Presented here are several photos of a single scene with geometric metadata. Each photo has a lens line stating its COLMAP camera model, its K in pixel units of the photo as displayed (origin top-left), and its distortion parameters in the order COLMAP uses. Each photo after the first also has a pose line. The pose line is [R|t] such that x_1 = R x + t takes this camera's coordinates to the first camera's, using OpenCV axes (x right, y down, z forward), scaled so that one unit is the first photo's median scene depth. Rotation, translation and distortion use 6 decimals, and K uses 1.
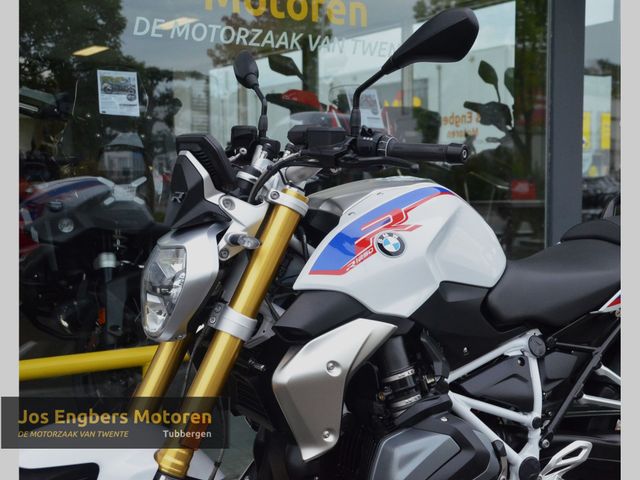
lens RADIAL K [[949.0, 0, 378.2], [0, 949.0, 240.4], [0, 0, 1]] dist [0.085474, 0.082202]
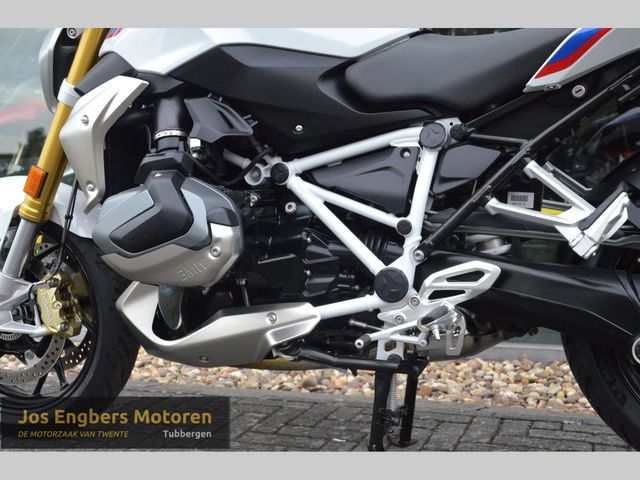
lens RADIAL K [[813.1, 0, 321.5], [0, 813.1, 254.4], [0, 0, 1]] dist [0.041901, 0.068766]
pose [[0.585835, 0.049625, -0.808910, 0.771559], [-0.033188, 0.998755, 0.037236, 0.219066], [0.809750, 0.005032, 0.586753, 0.628441]]
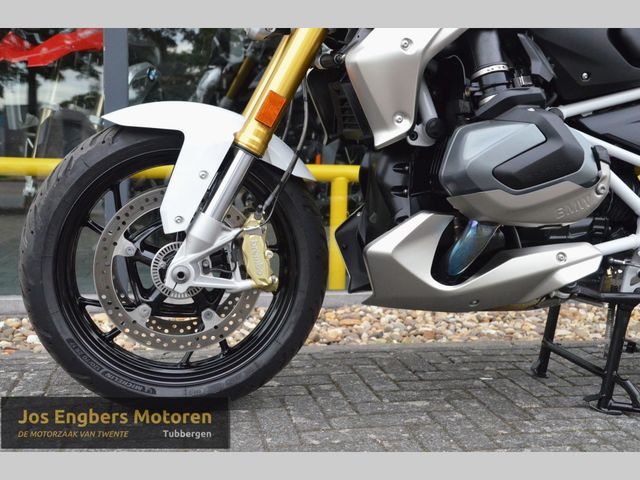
lens RADIAL K [[769.0, 0, 322.7], [0, 769.0, 239.1], [0, 0, 1]] dist [0.013201, 0.060854]
pose [[0.922479, 0.057373, -0.381761, 0.163659], [-0.048697, 0.998289, 0.032359, 0.281159], [0.382964, -0.011260, 0.923694, 0.237837]]
